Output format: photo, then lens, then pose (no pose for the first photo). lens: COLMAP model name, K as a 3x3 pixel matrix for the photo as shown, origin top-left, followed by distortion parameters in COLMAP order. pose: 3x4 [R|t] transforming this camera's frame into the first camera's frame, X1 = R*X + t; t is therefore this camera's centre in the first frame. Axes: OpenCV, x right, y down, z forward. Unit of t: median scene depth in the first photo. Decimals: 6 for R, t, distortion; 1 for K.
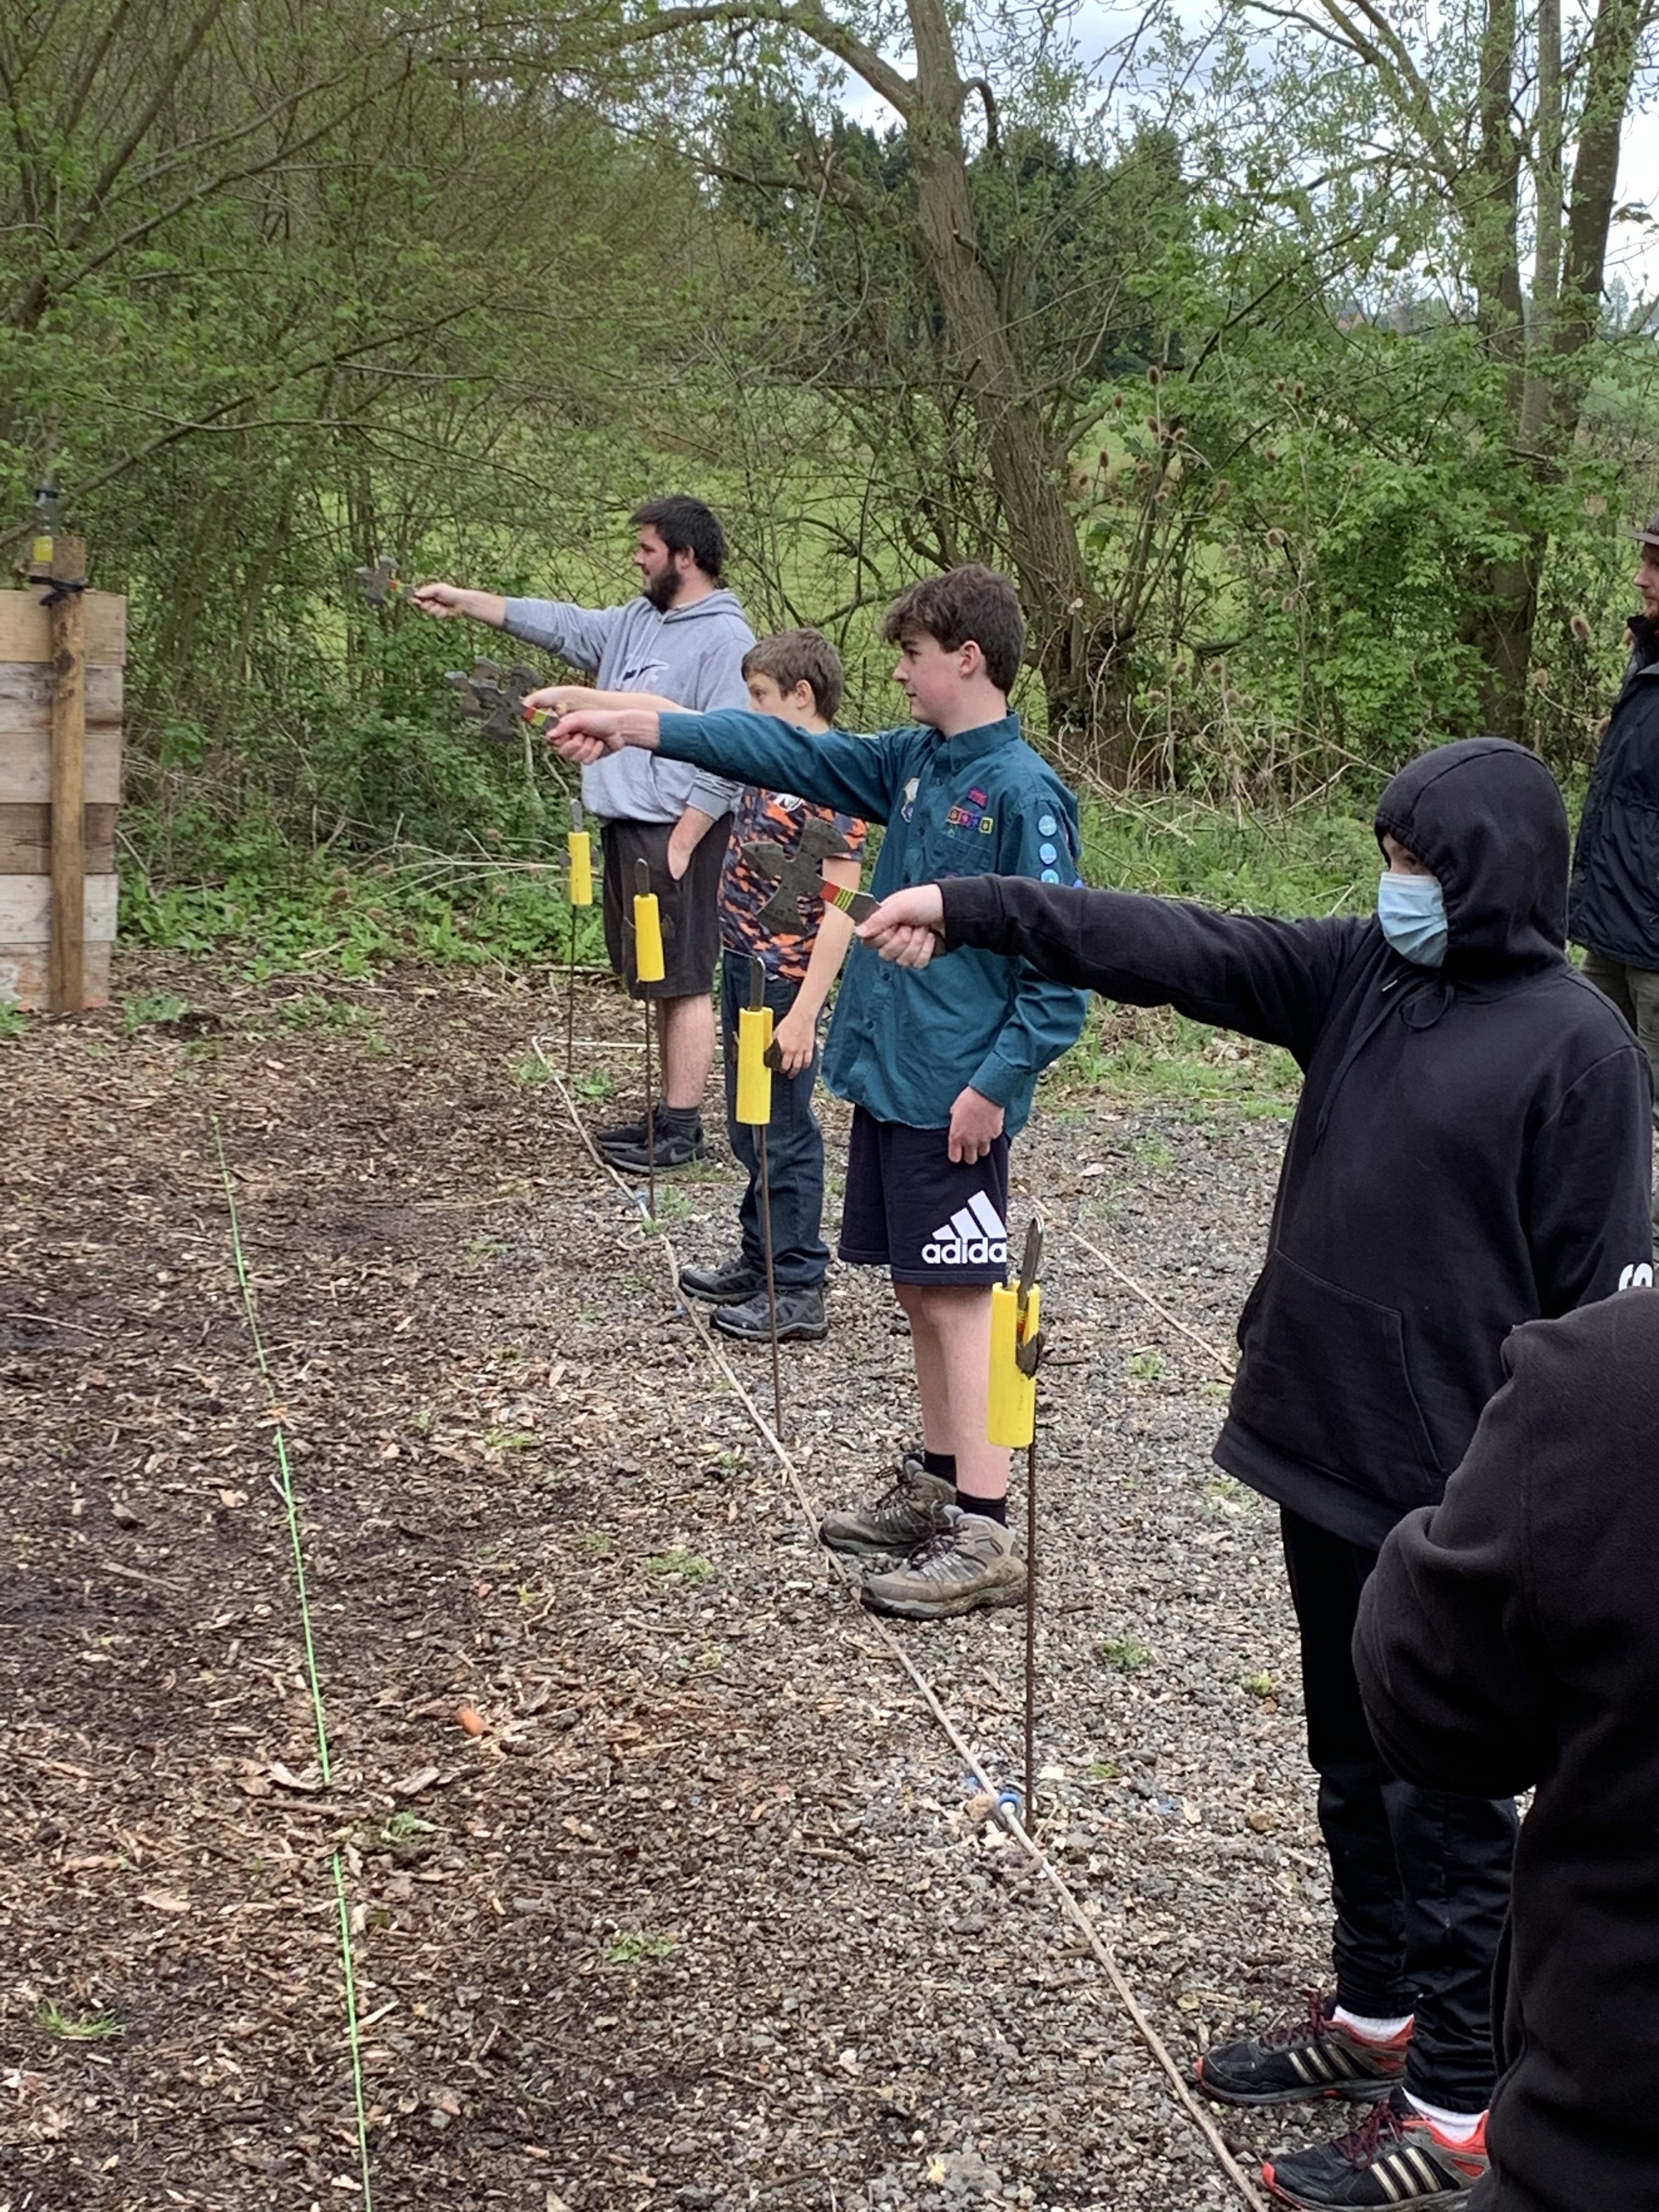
lens RADIAL K [[3792.2, 0, 825.2], [0, 3792.2, 1107.2], [0, 0, 1]] dist [0.174252, -0.336680]
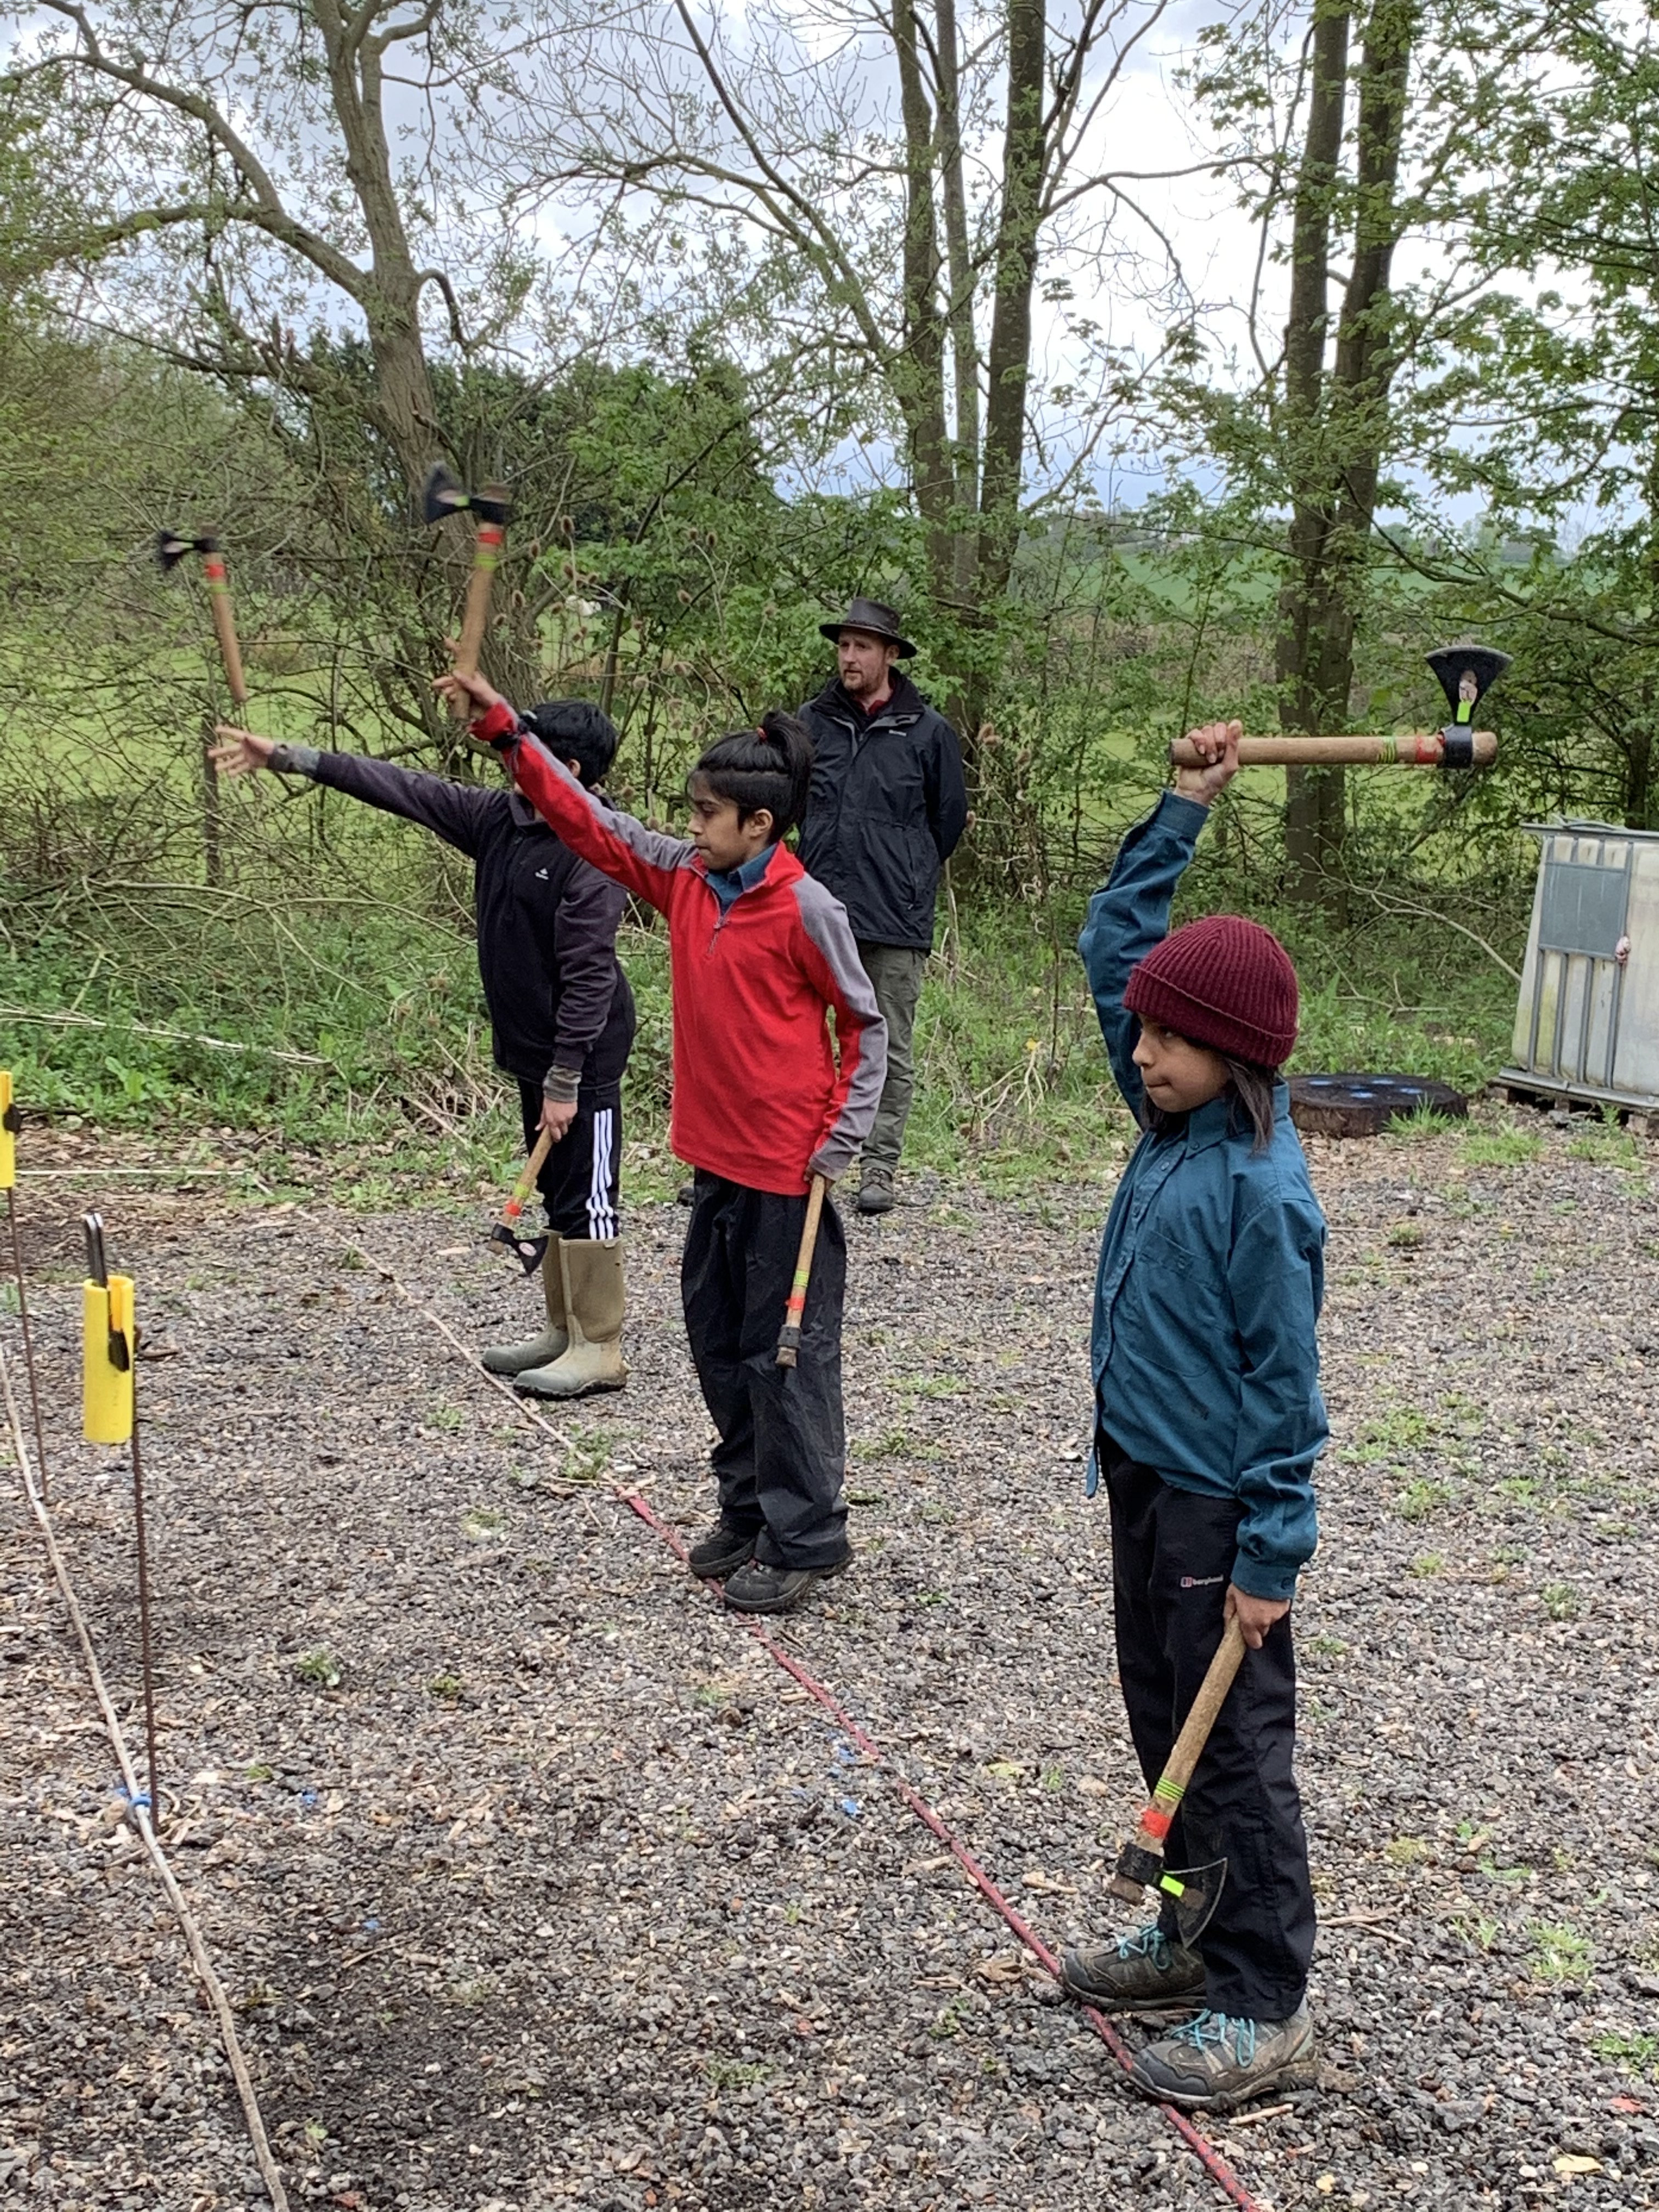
lens RADIAL K [[3616.2, 0, 856.0], [0, 3616.2, 1102.0], [0, 0, 1]] dist [0.232898, -0.850187]
pose [[0.992571, -0.047944, 0.111819, 0.092501], [0.053533, 0.997435, -0.047520, 0.037342], [-0.109253, 0.053153, 0.992592, 0.013529]]
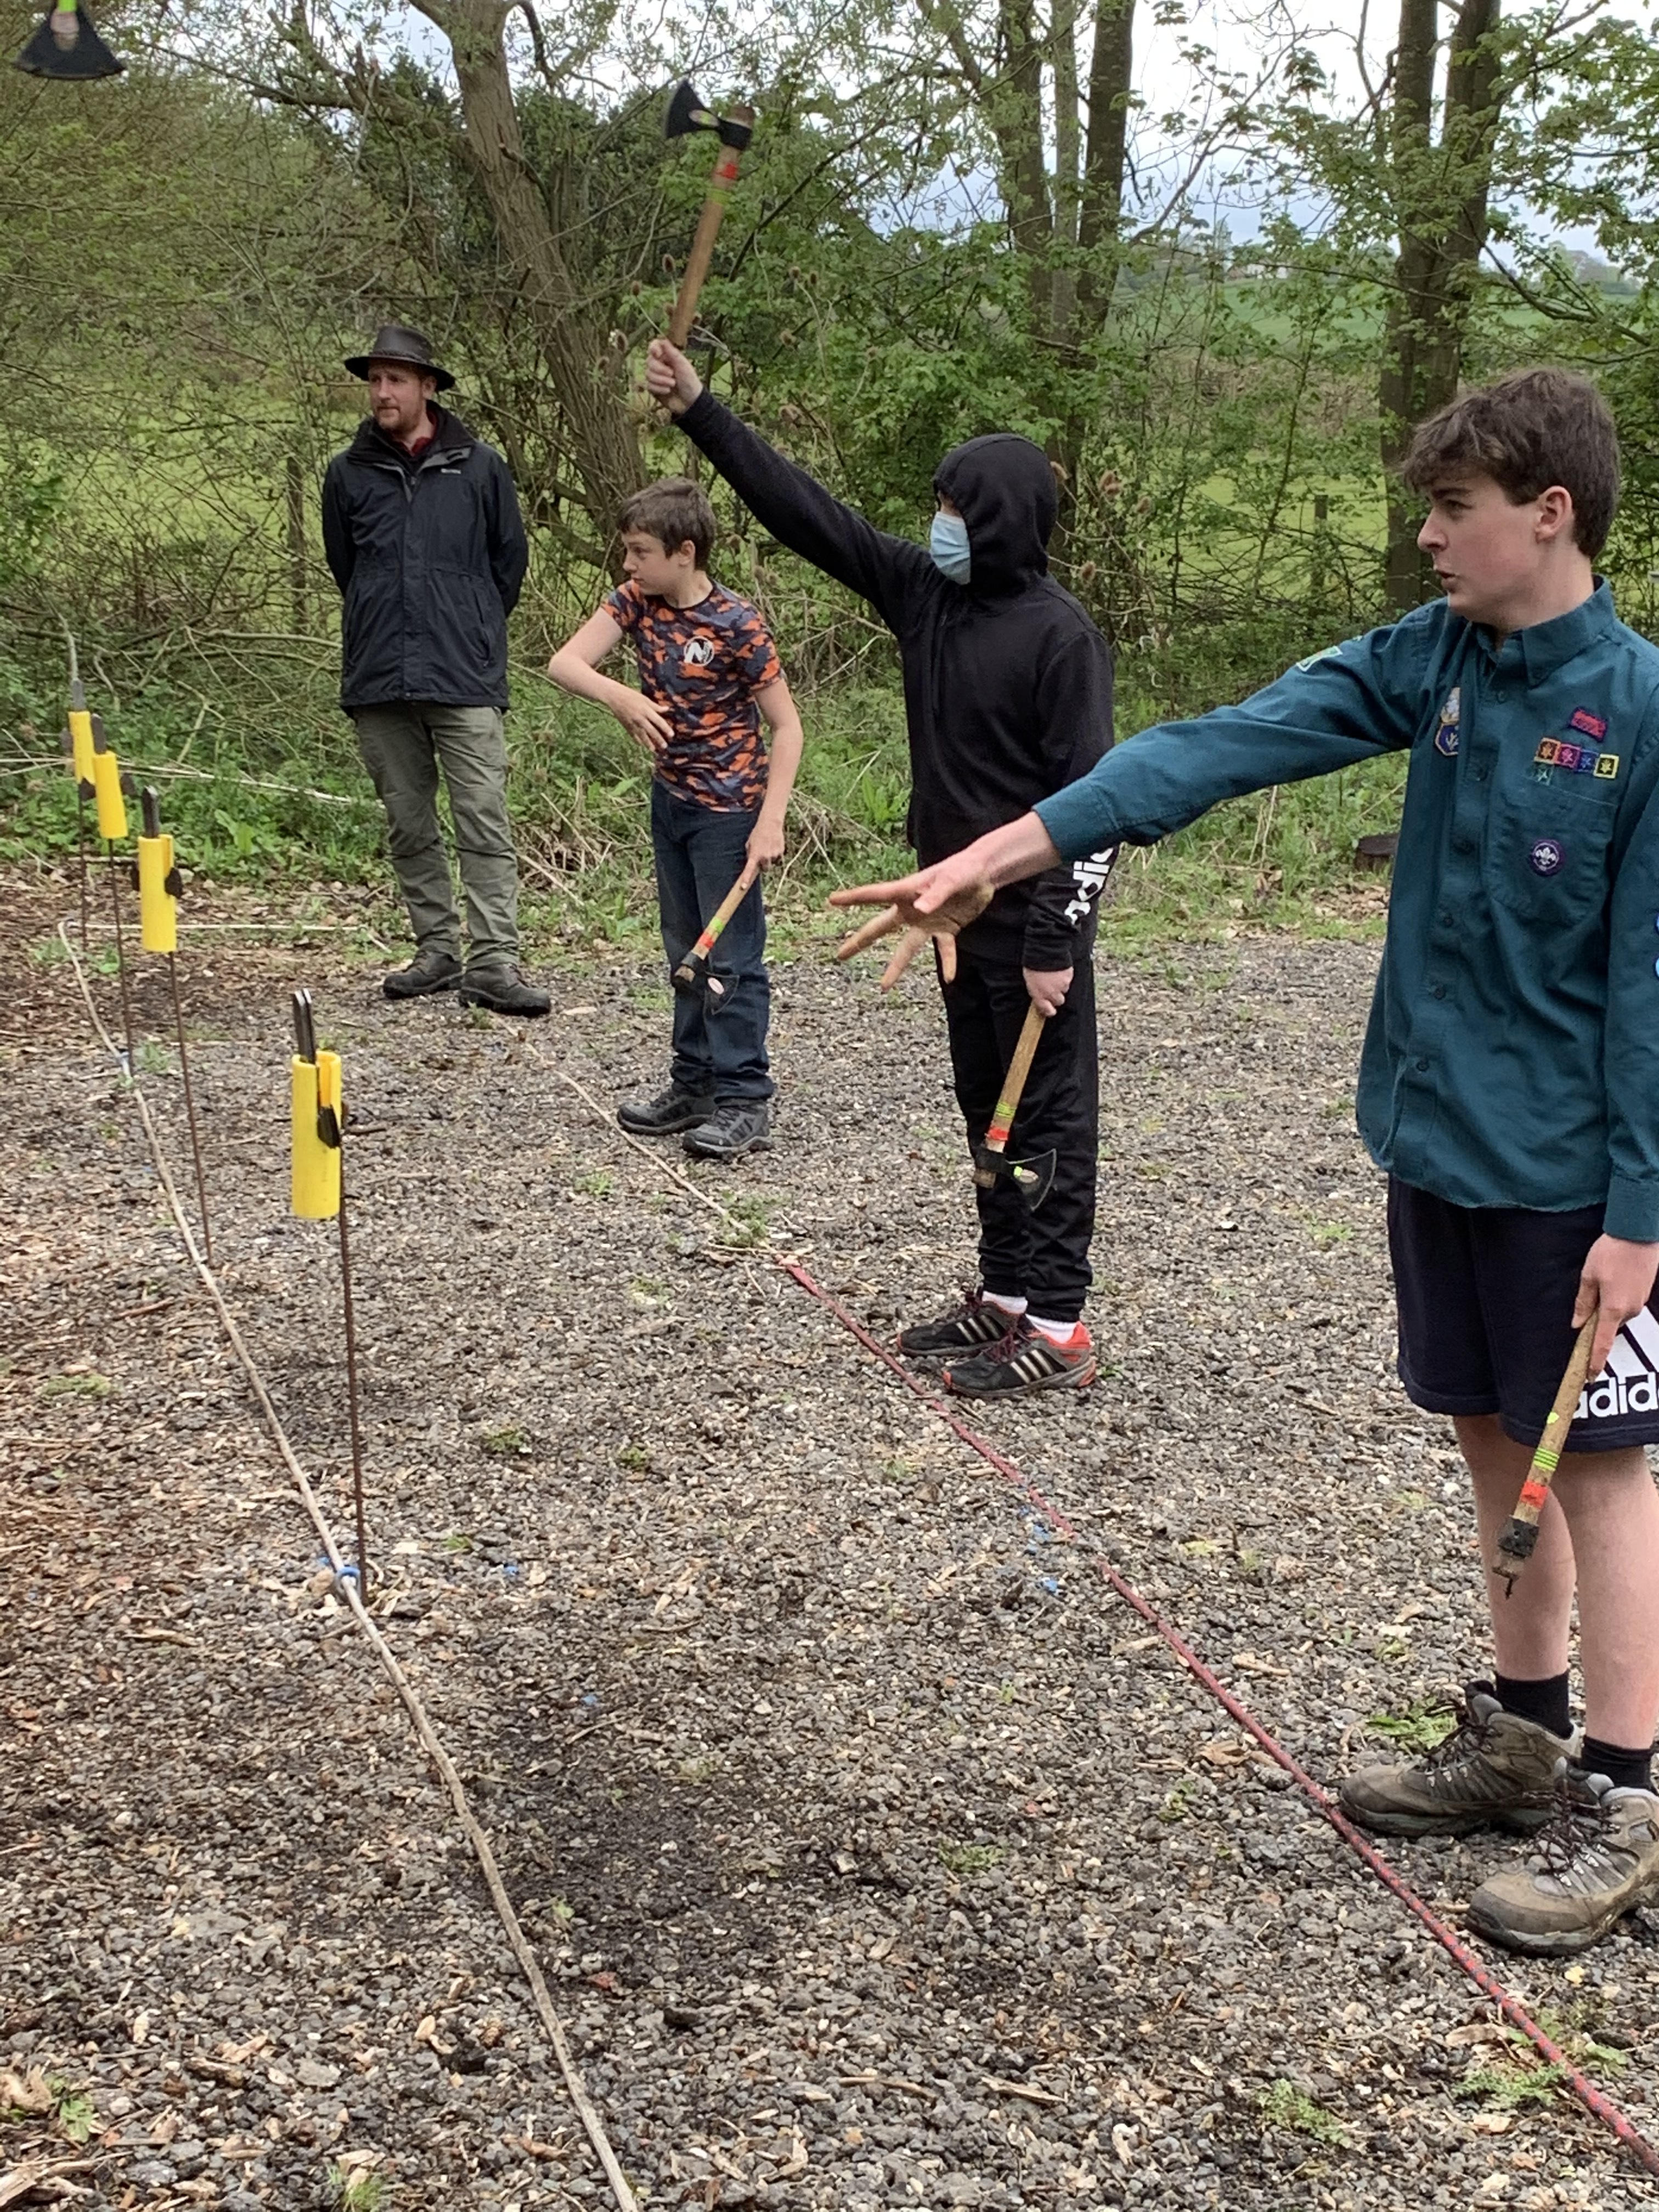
lens RADIAL K [[3617.0, 0, 820.1], [0, 3617.0, 1102.1], [0, 0, 1]] dist [0.211064, -0.702007]
pose [[0.995186, -0.051322, 0.083488, 0.066989], [0.049705, 0.998536, 0.021337, 0.030069], [-0.084461, -0.017084, 0.996280, 0.027227]]
